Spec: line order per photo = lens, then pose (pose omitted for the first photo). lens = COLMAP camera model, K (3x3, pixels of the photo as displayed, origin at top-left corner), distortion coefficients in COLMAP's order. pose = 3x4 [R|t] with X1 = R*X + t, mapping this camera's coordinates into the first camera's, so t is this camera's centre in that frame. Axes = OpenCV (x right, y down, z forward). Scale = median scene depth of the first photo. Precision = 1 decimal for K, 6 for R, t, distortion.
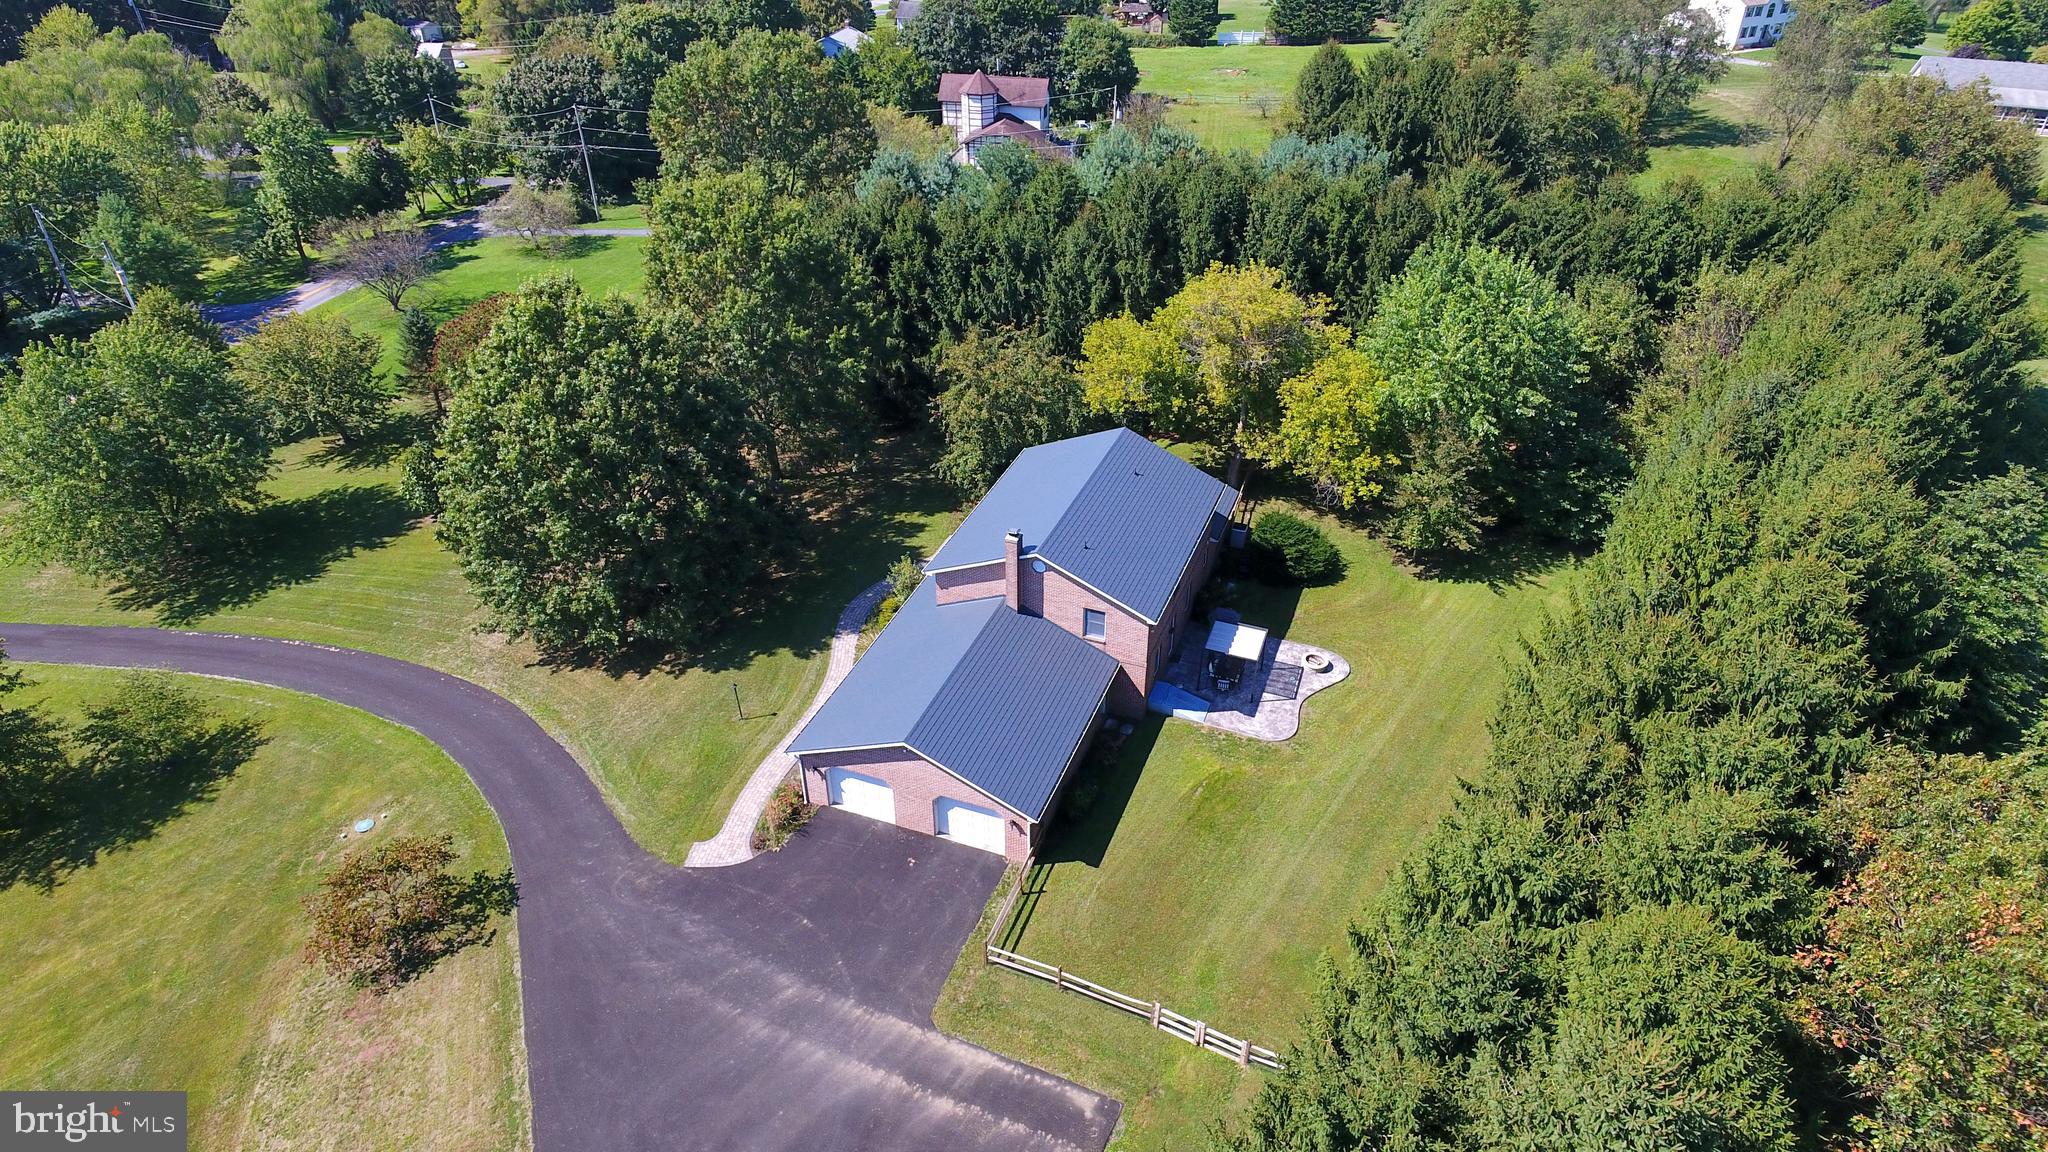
lens RADIAL K [[1205.2, 0, 1038.2], [0, 1205.2, 589.5], [0, 0, 1]] dist [0.001787, 0.001655]
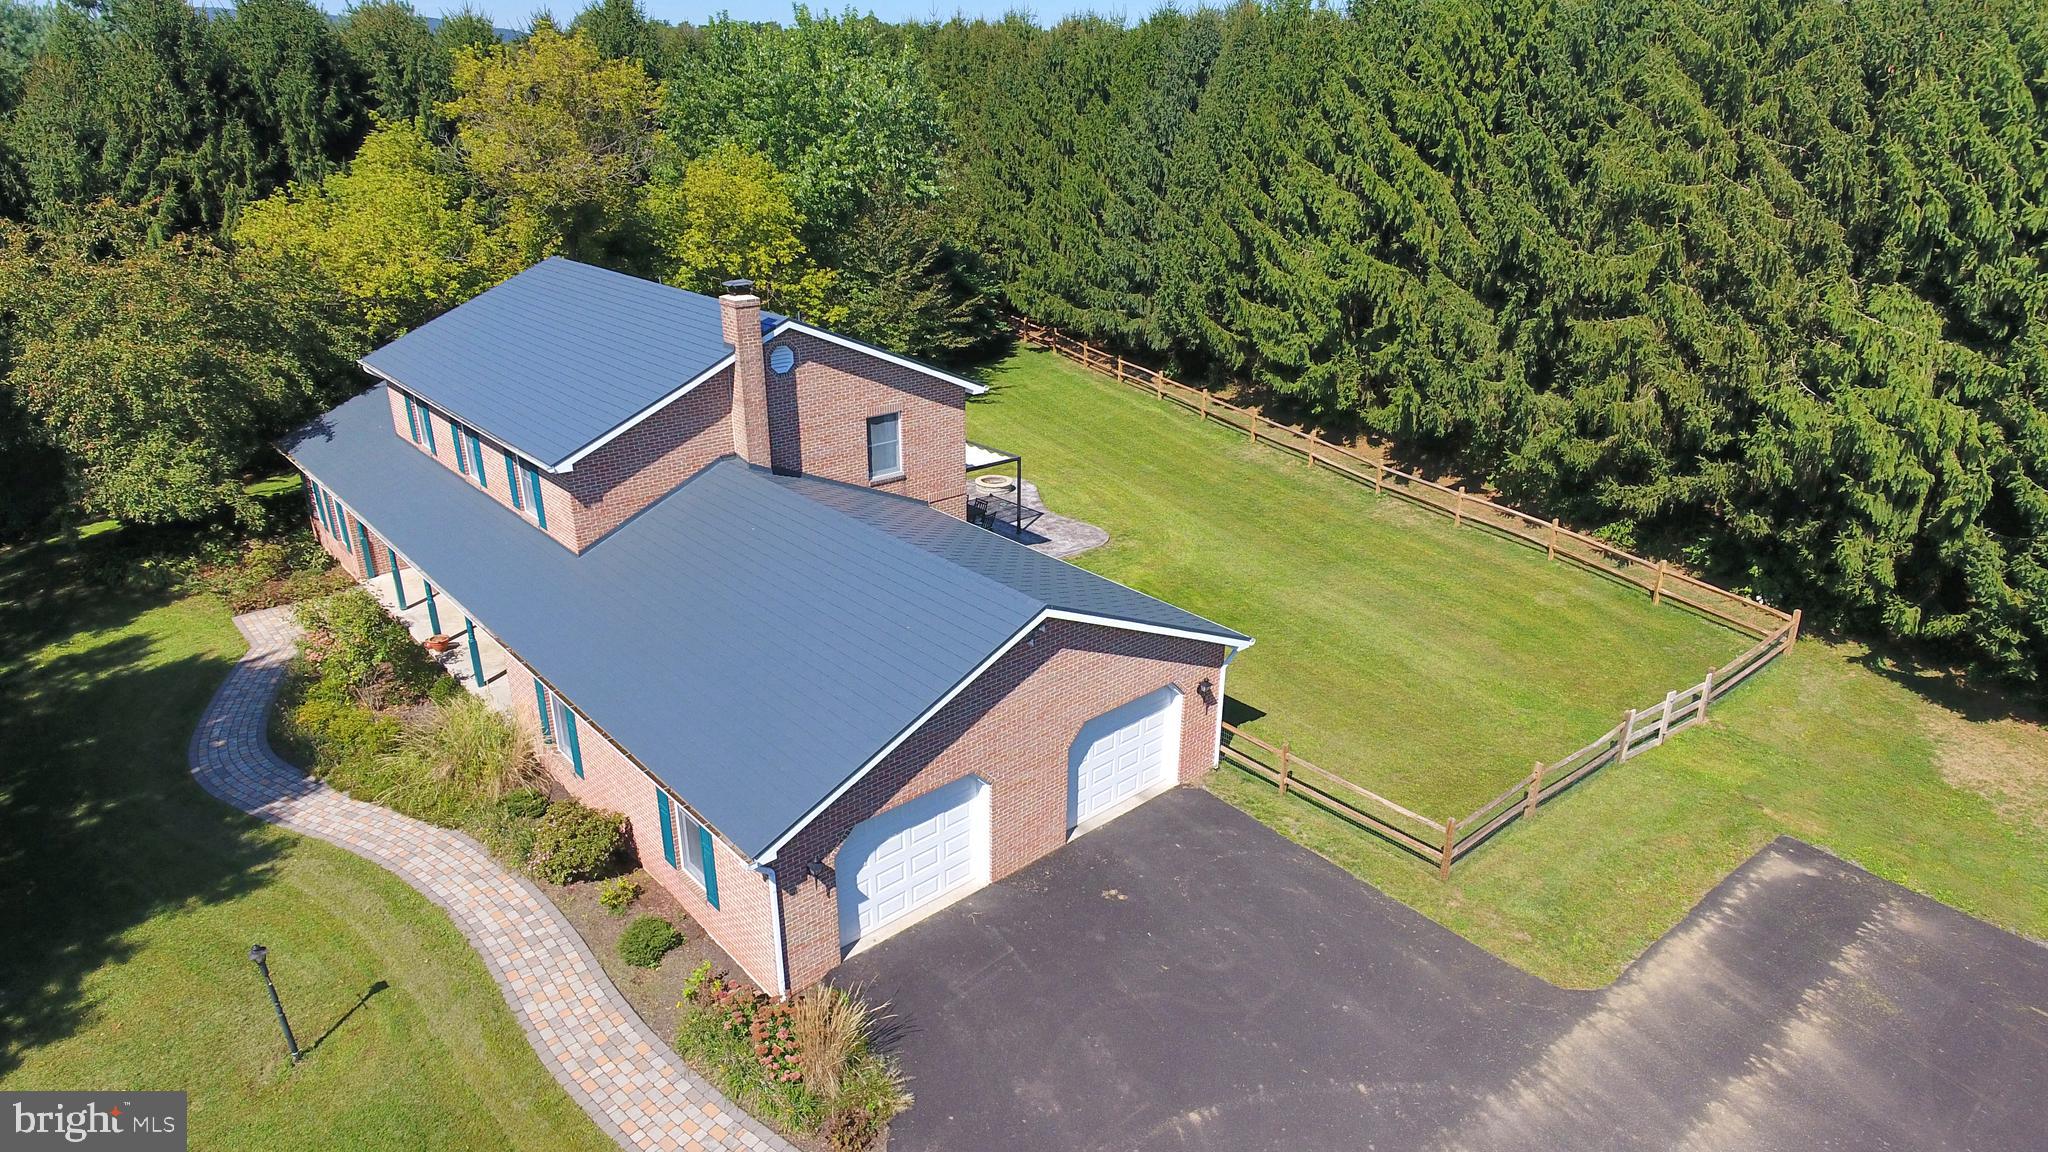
lens RADIAL K [[1205.2, 0, 1038.2], [0, 1205.2, 589.5], [0, 0, 1]] dist [0.001787, 0.001655]
pose [[0.453913, -0.347149, 0.820641, -0.482493], [0.495034, 0.864023, 0.091687, 0.085828], [-0.740881, 0.364627, 0.564041, 0.816293]]
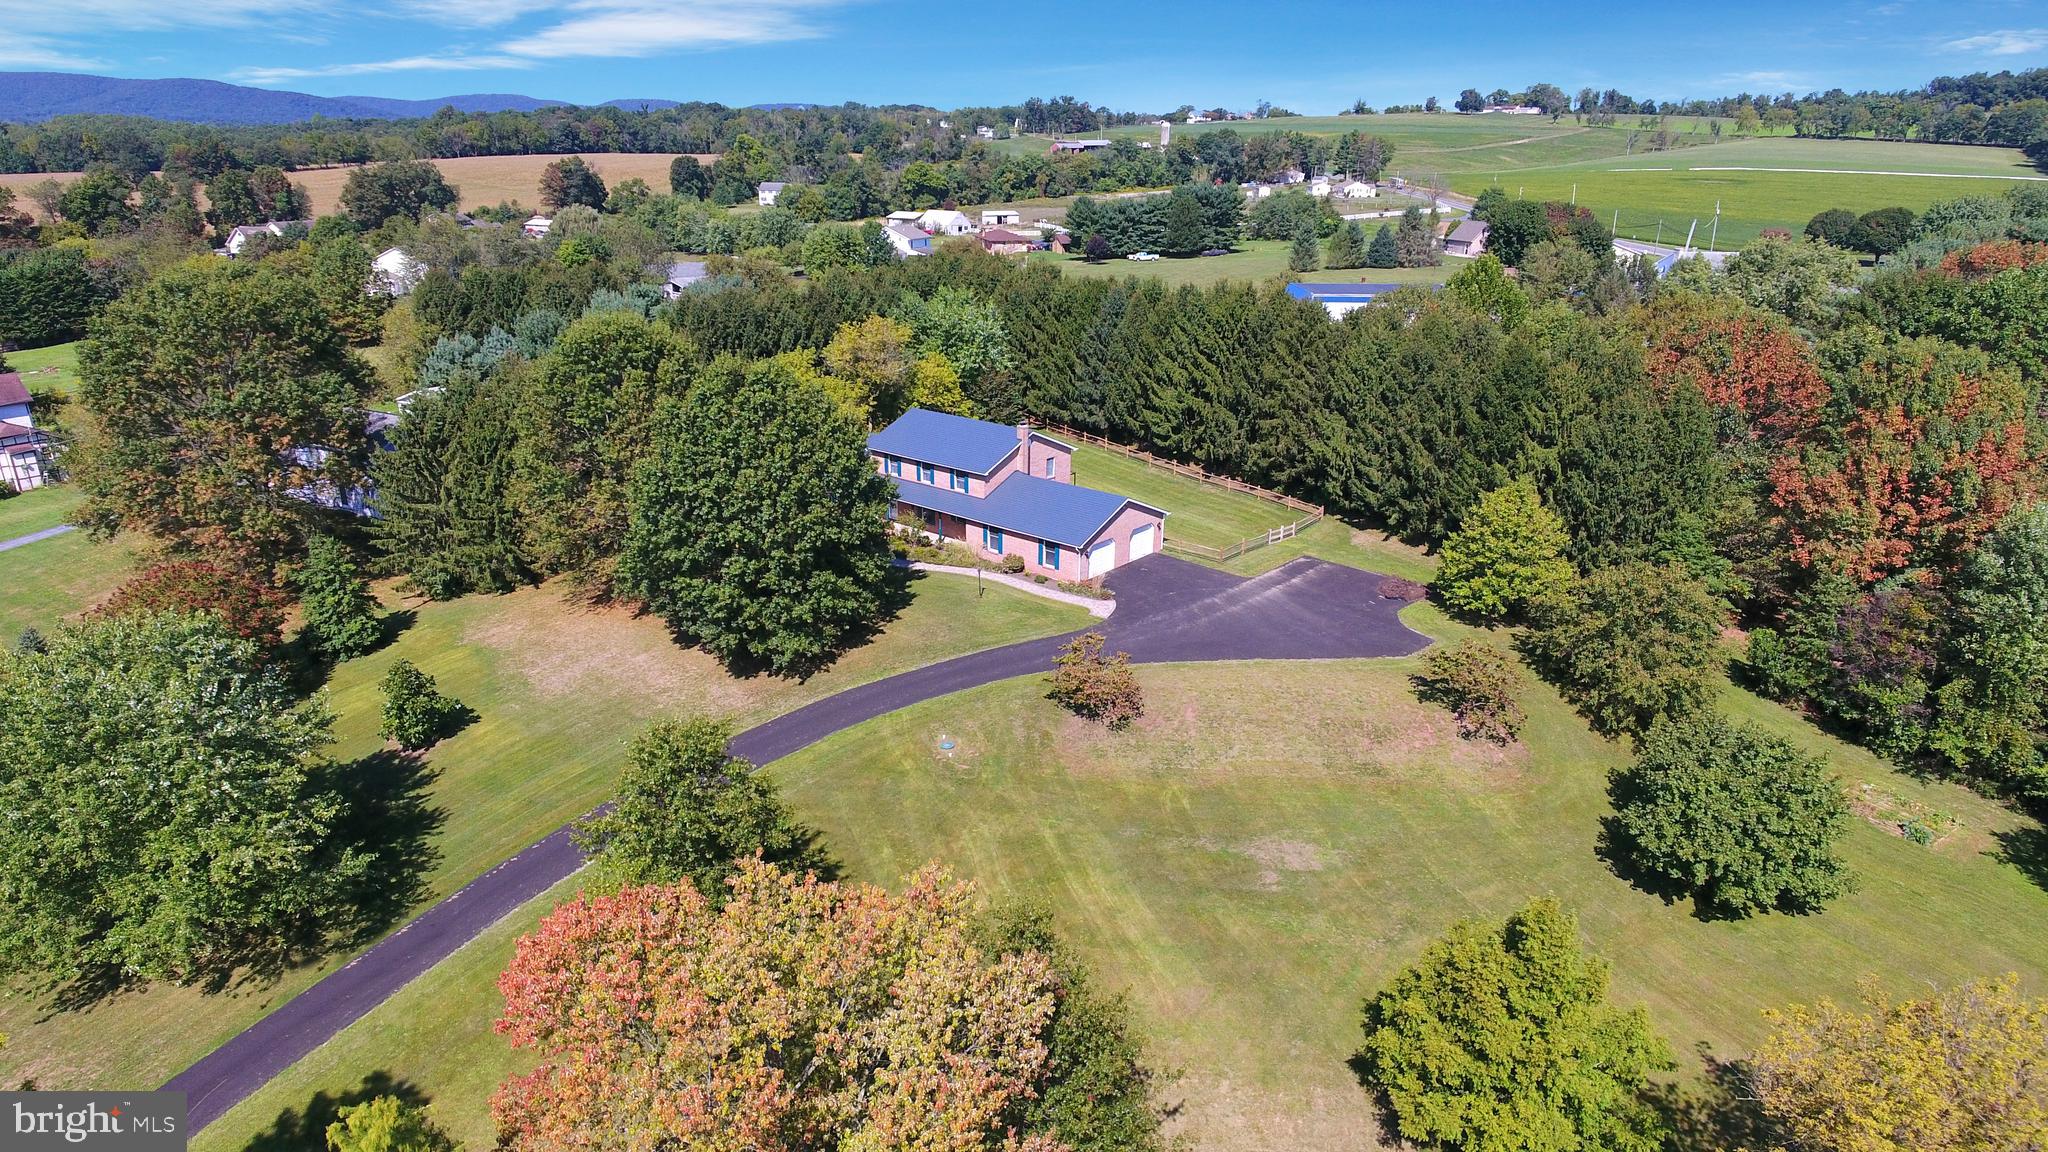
lens RADIAL K [[1205.2, 0, 1038.2], [0, 1205.2, 589.5], [0, 0, 1]] dist [0.001787, 0.001655]
pose [[0.321725, -0.329284, 0.887730, -1.947012], [0.524186, 0.842730, 0.122620, -0.055816], [-0.788493, 0.425886, 0.443734, 0.378941]]
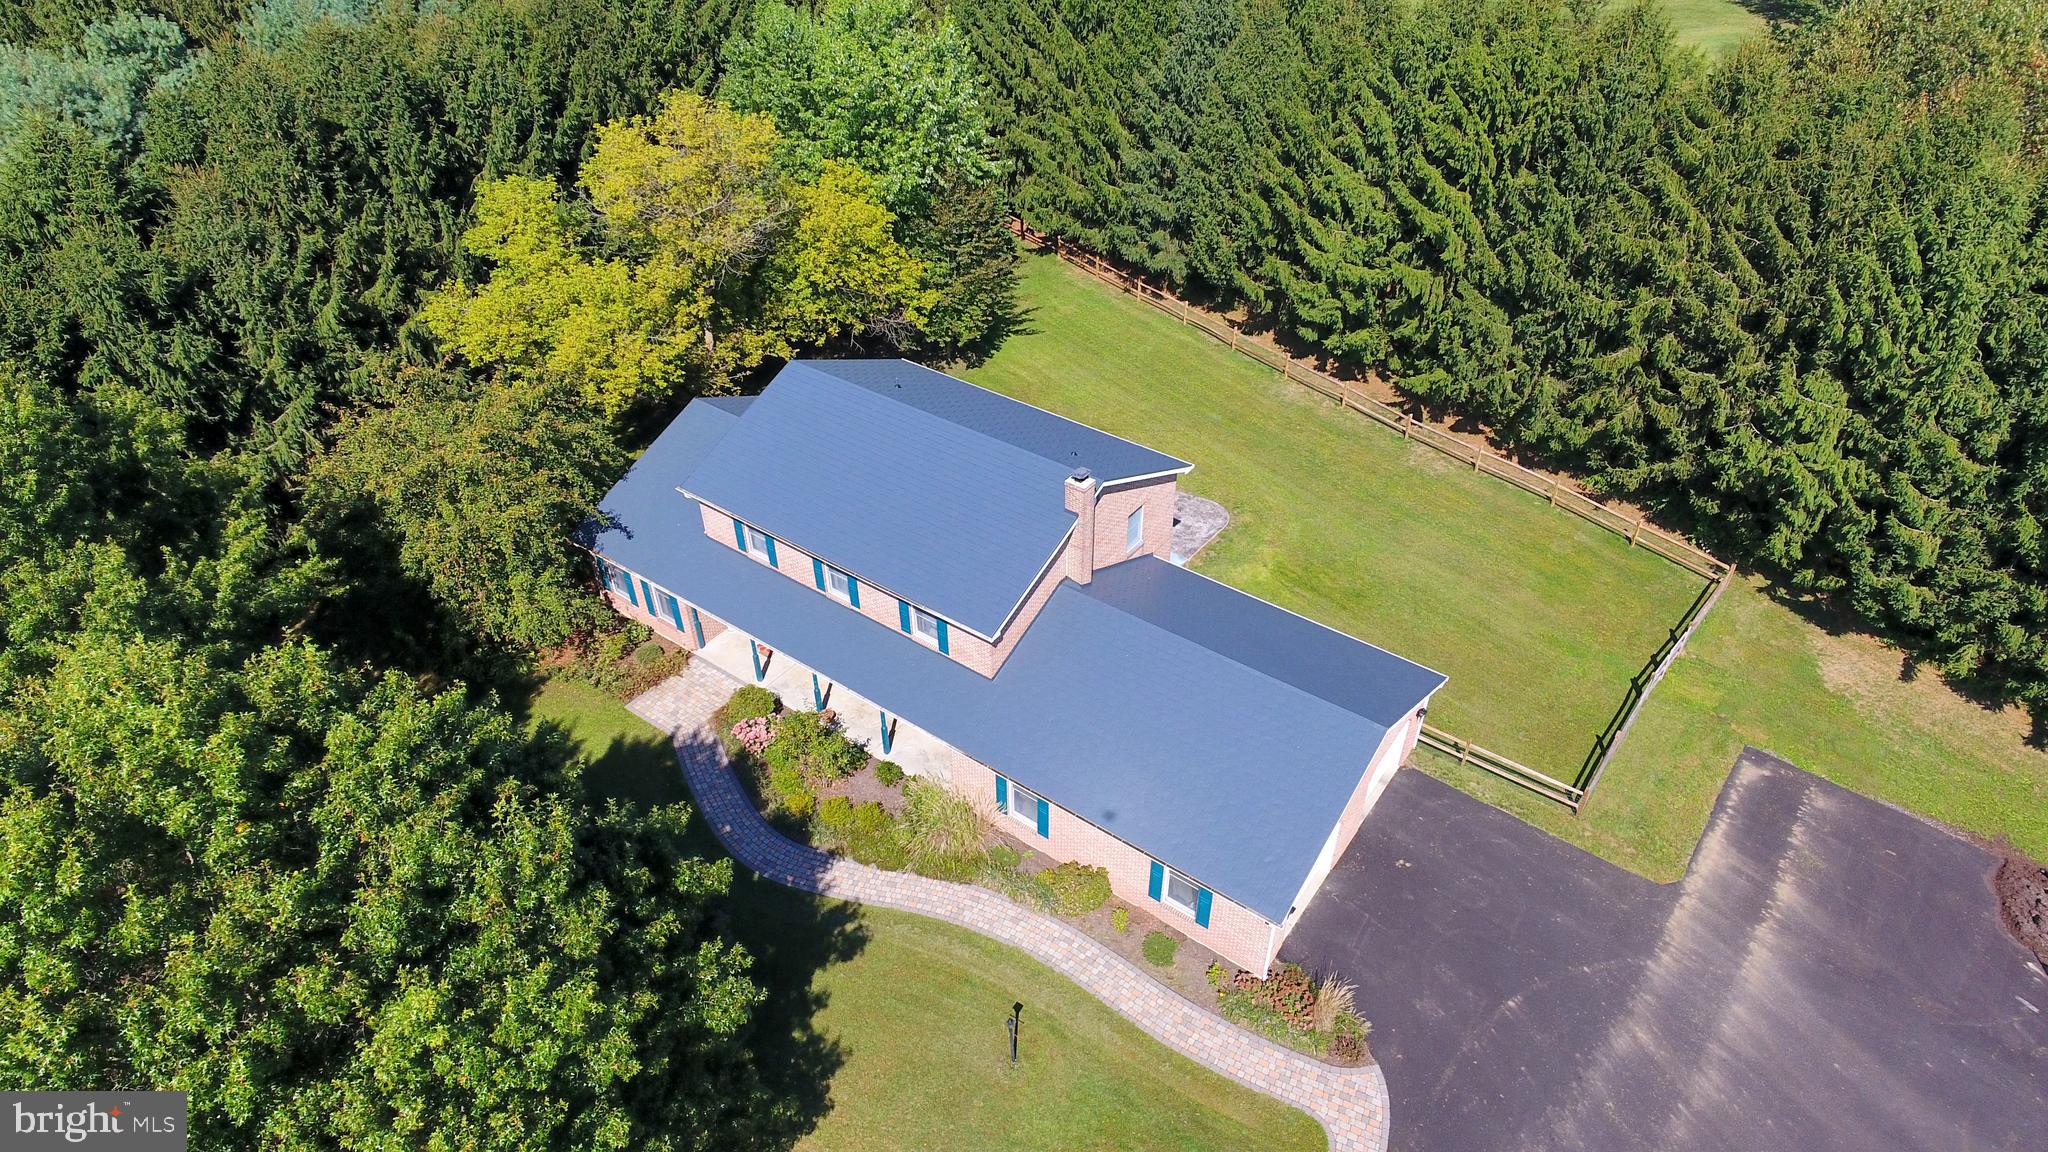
lens RADIAL K [[1205.2, 0, 1038.2], [0, 1205.2, 589.5], [0, 0, 1]] dist [0.001787, 0.001655]
pose [[0.259035, -0.605452, 0.752548, -0.670245], [0.543952, 0.735280, 0.404326, -0.337630], [-0.798134, 0.304615, 0.519800, 0.831654]]
